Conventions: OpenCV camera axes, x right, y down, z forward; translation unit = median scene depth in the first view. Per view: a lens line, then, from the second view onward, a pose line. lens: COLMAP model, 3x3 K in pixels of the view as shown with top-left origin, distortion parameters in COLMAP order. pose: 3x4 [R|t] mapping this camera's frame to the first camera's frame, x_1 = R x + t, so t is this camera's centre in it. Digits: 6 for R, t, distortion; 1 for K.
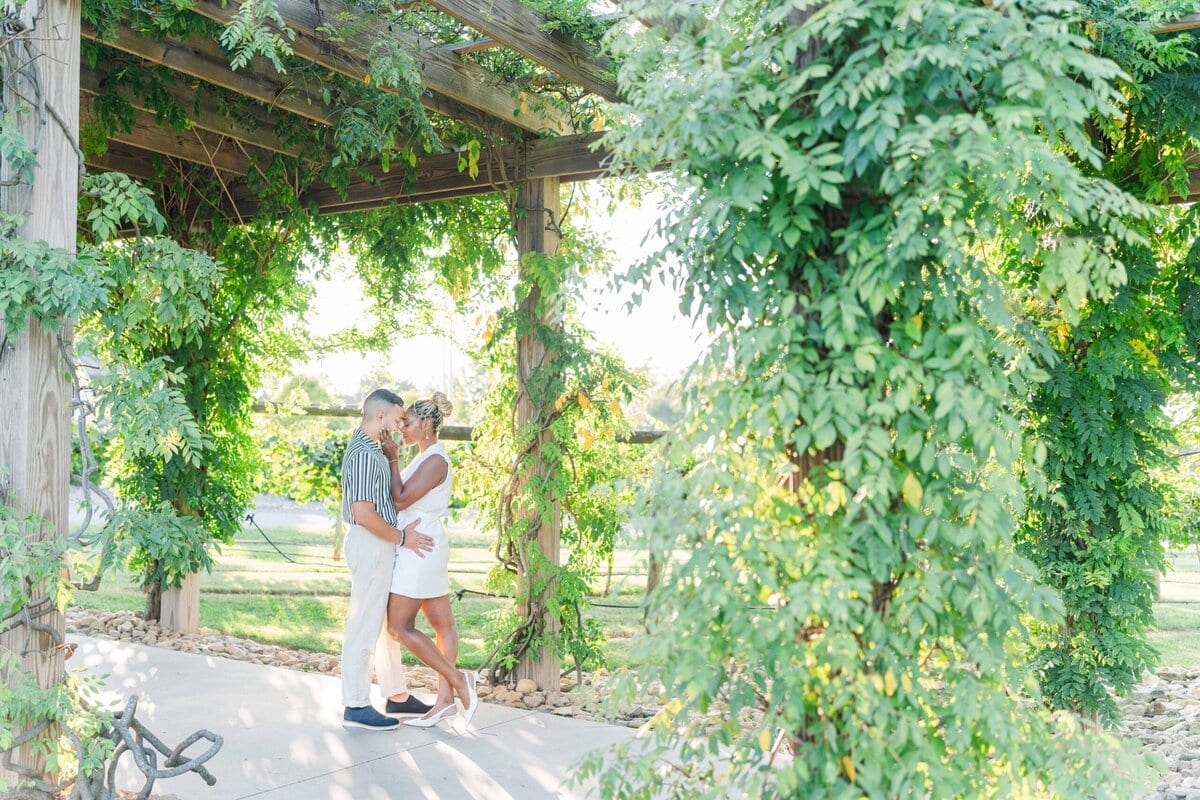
lens RADIAL K [[1253.8, 0, 569.0], [0, 1253.8, 380.5], [0, 0, 1]] dist [0.002210, -0.006380]
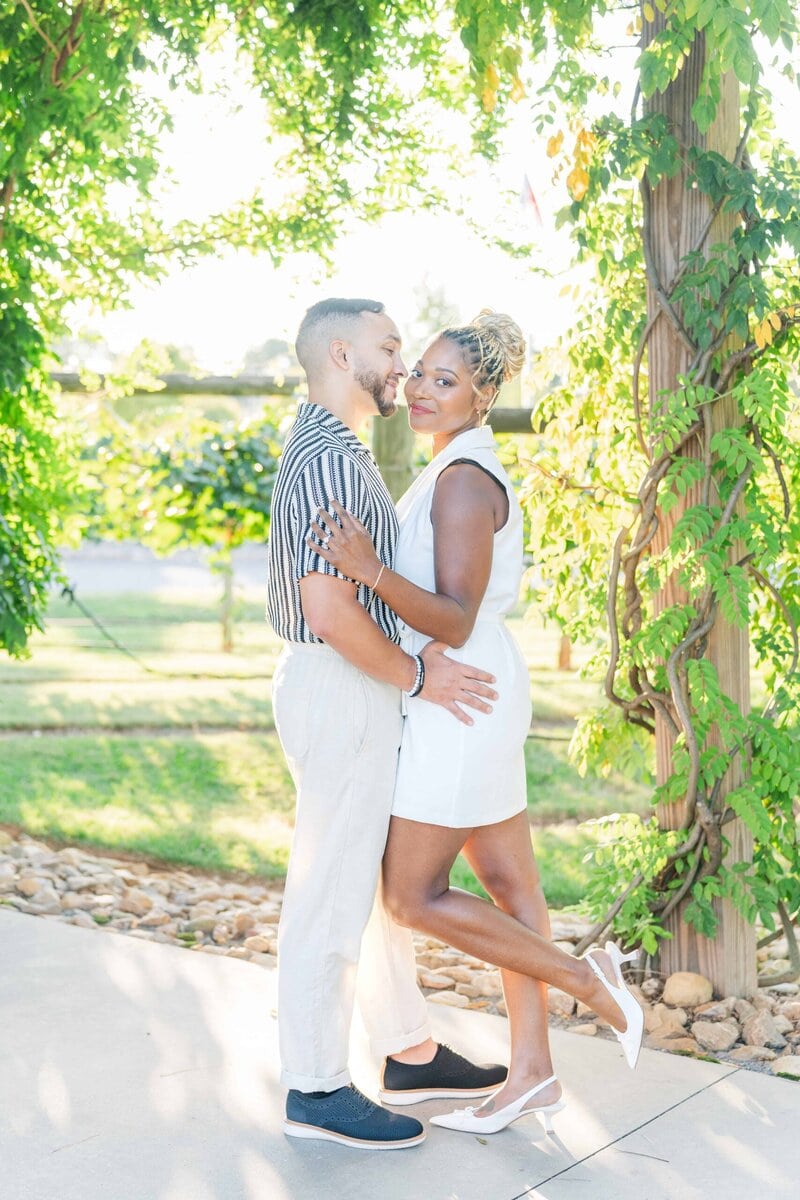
lens RADIAL K [[1921.1, 0, 401.8], [0, 1921.1, 542.3], [0, 0, 1]] dist [0.017251, -0.061701]
pose [[0.996055, -0.023353, -0.085605, -0.068695], [0.031947, 0.994430, 0.100443, 0.017866], [0.082783, -0.102782, 0.991253, 0.327585]]
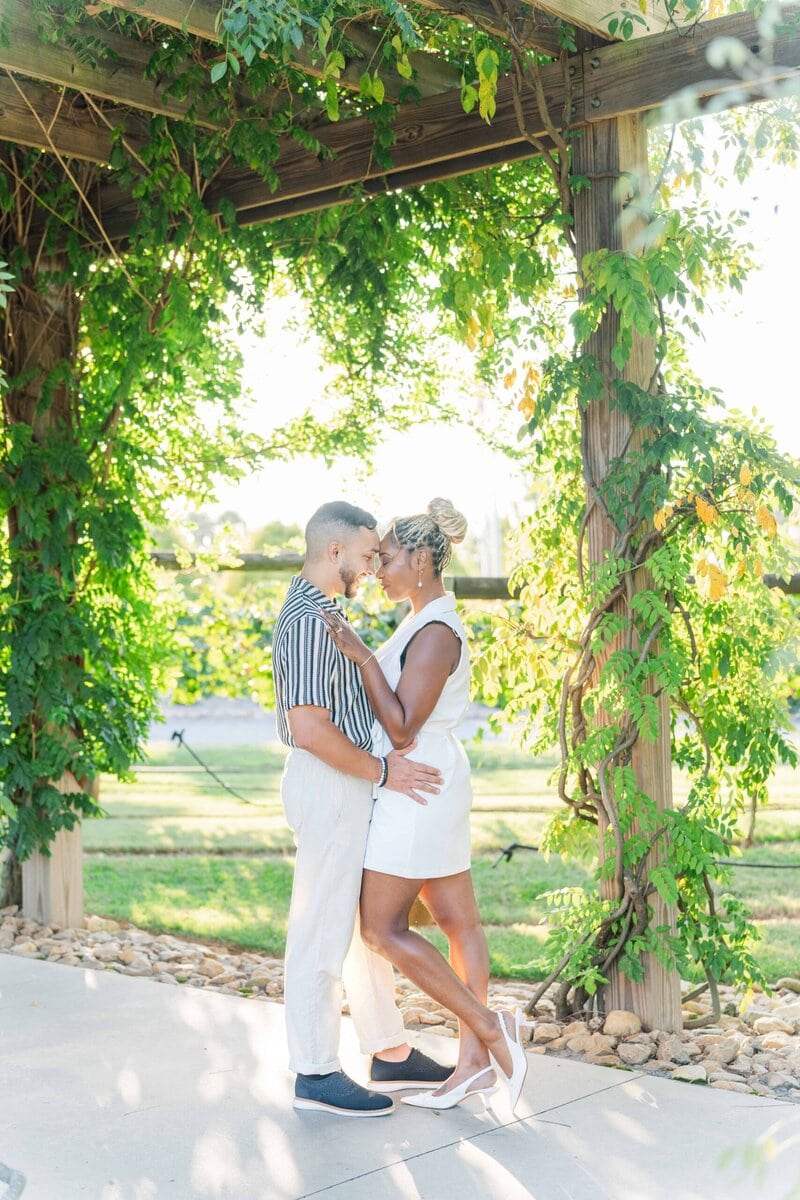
lens RADIAL K [[1813.1, 0, 400.0], [0, 1813.1, 600.0], [0, 0, 1]] dist [0.004641, 0.064967]
pose [[0.987788, -0.038507, -0.150969, -0.001957], [0.044775, 0.998261, 0.038339, 0.016750], [0.149230, -0.044631, 0.987795, 0.177262]]
